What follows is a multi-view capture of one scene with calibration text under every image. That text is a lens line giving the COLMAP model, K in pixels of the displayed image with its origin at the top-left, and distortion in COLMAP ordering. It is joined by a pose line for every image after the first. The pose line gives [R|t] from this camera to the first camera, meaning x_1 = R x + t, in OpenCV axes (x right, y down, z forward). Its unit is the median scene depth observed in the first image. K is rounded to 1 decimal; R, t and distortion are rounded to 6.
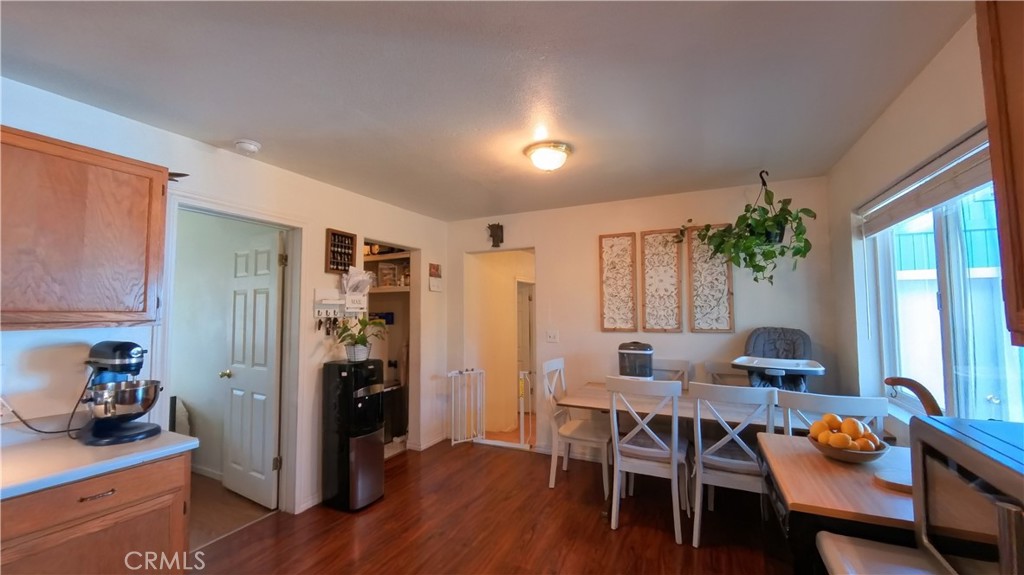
lens RADIAL K [[395.9, 0, 512.3], [0, 395.9, 289.1], [0, 0, 1]] dist [-0.001315, -0.004774]
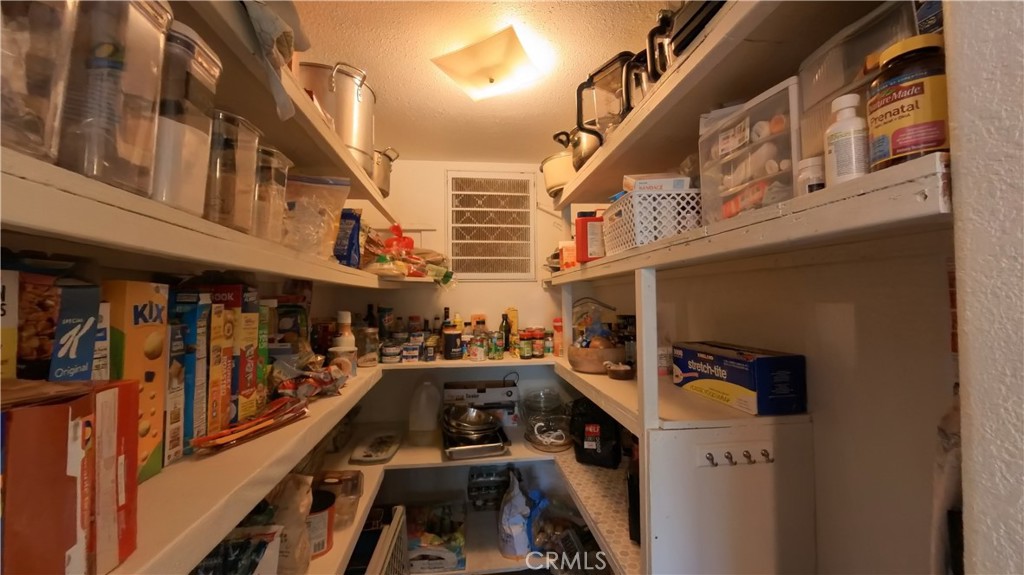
lens RADIAL K [[395.9, 0, 512.3], [0, 395.9, 289.1], [0, 0, 1]] dist [-0.001315, -0.004774]
pose [[0.546298, -0.022048, -0.837301, -0.322577], [0.049791, 0.998740, 0.006187, 0.022810], [0.836110, -0.045070, 0.546708, 1.170902]]
